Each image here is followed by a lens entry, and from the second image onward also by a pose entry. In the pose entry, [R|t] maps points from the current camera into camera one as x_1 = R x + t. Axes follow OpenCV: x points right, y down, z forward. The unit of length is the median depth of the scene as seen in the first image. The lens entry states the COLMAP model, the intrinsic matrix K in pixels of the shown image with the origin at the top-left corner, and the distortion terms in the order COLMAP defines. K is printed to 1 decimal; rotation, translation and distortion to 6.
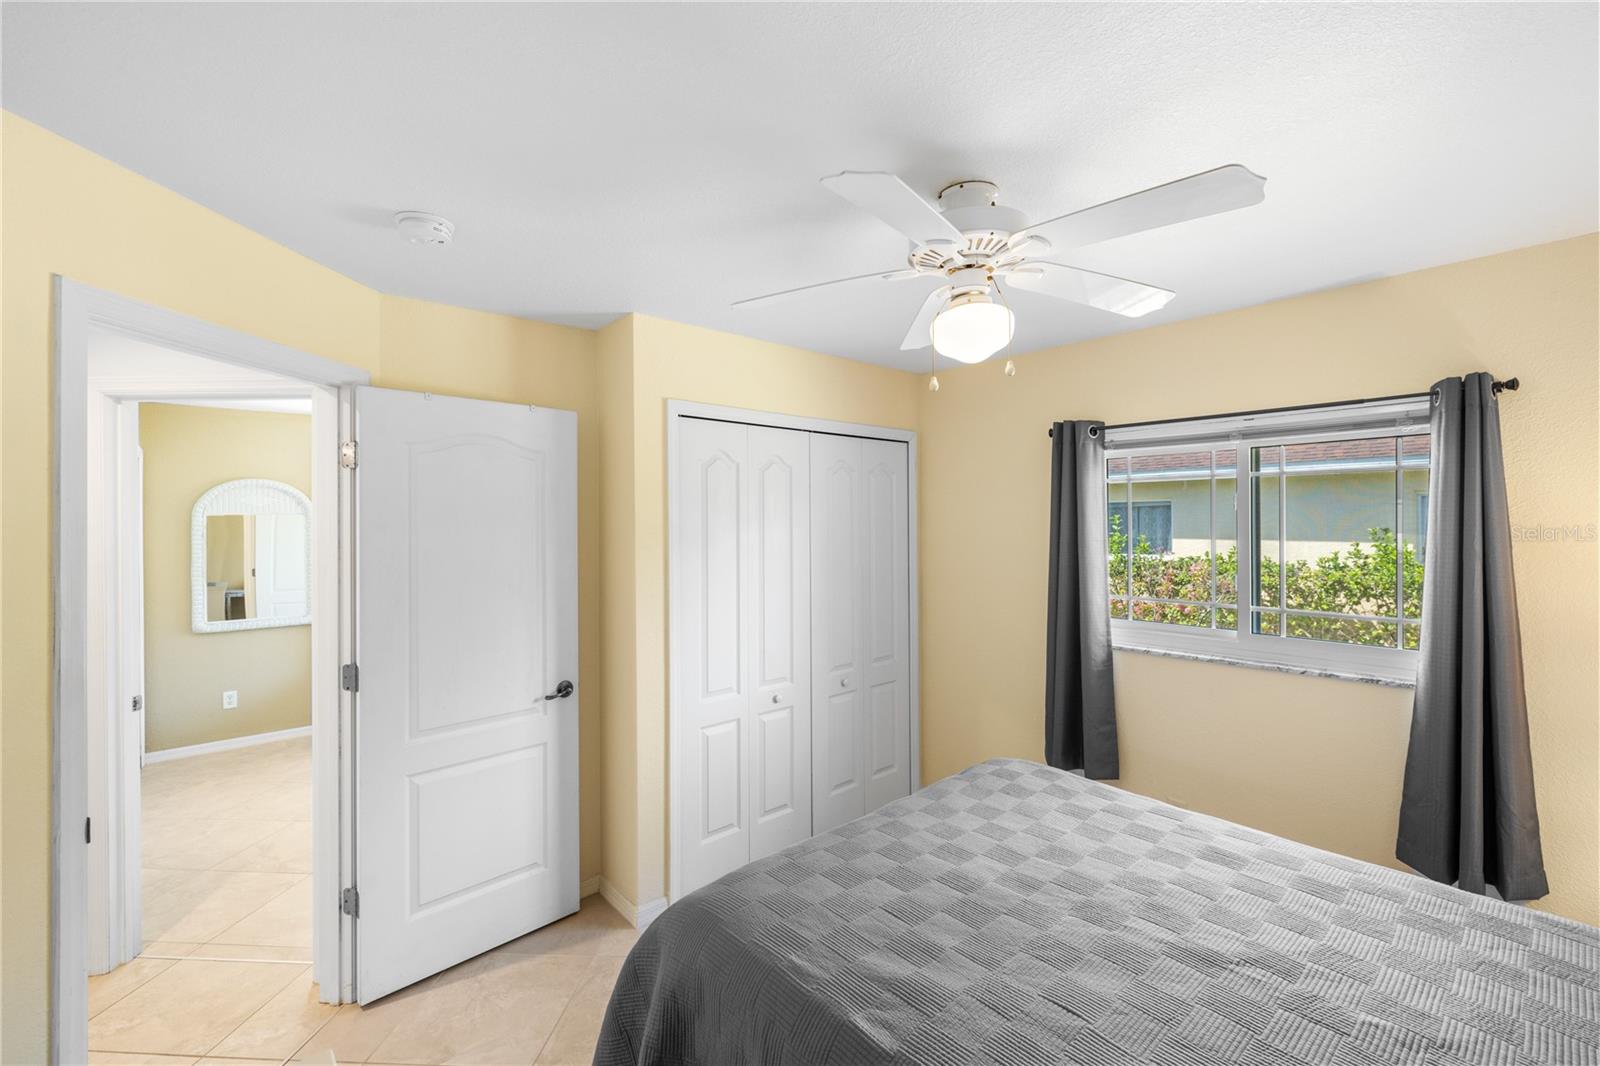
lens RADIAL K [[686.9, 0, 816.2], [0, 686.9, 520.8], [0, 0, 1]] dist [-0.000160, 0.000168]
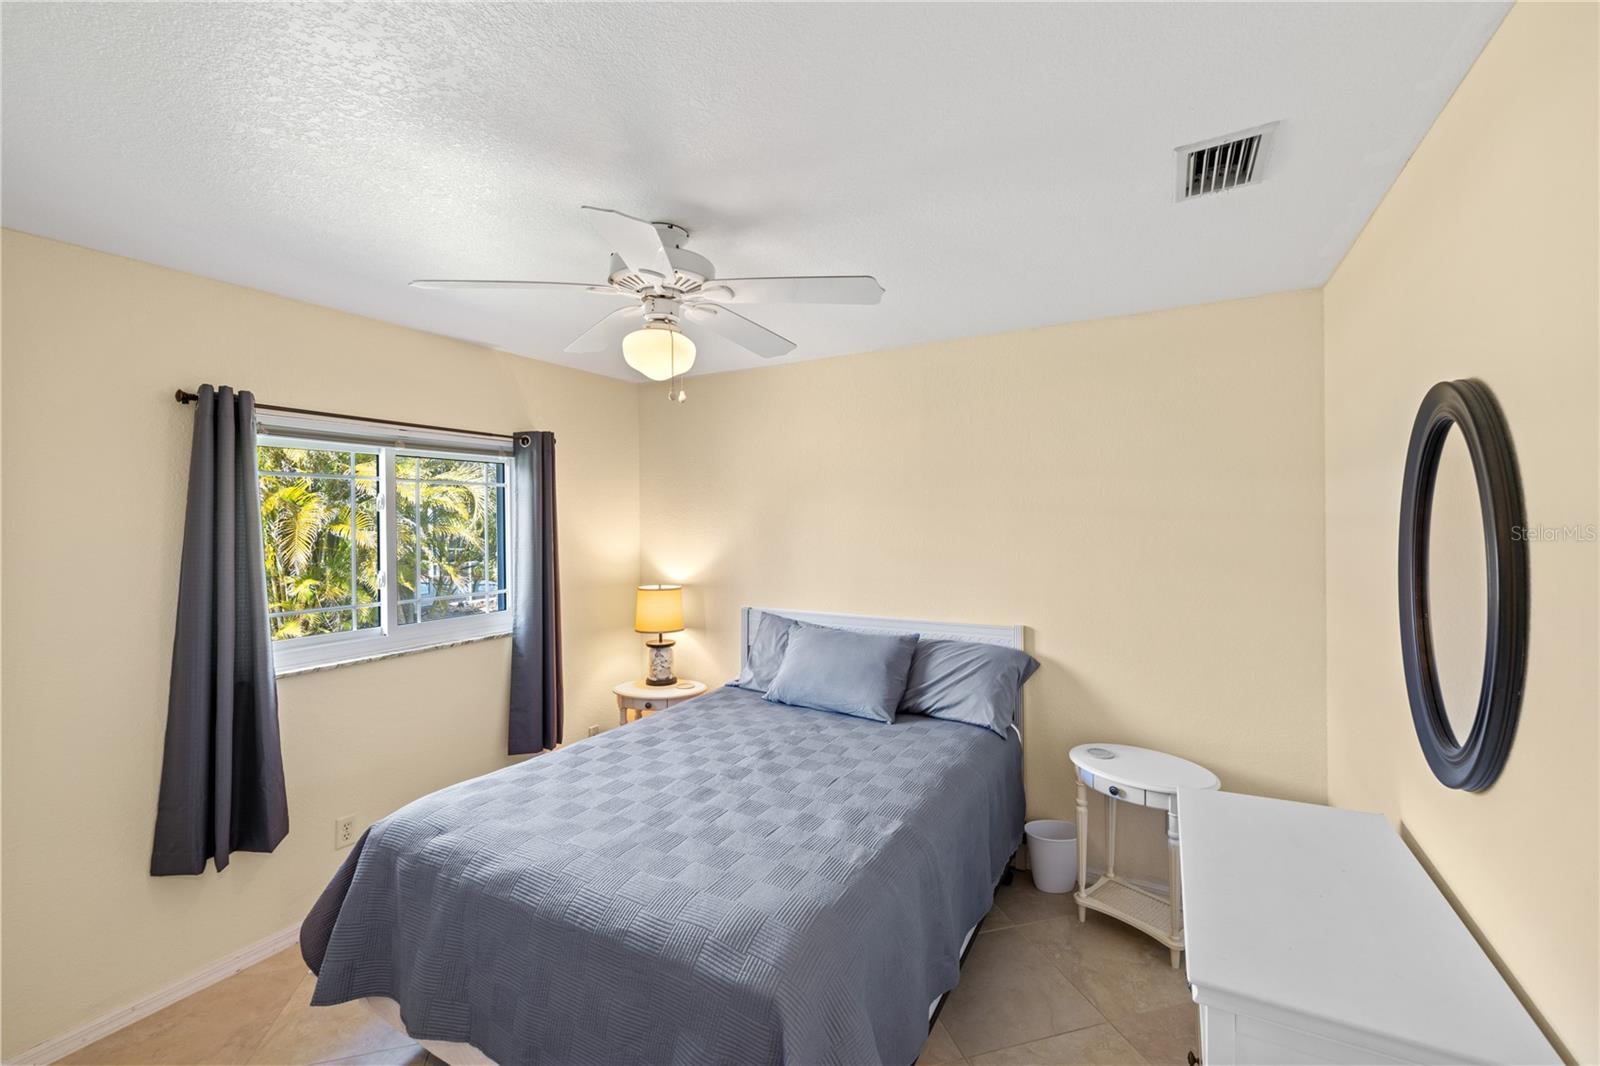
lens RADIAL K [[668.8, 0, 800.9], [0, 668.8, 521.4], [0, 0, 1]] dist [-0.001945, -0.000088]
pose [[-0.325401, 0.002375, 0.945573, -0.905709], [0.007911, 0.999969, 0.000211, 0.005022], [-0.945543, 0.007549, -0.325410, 1.146804]]
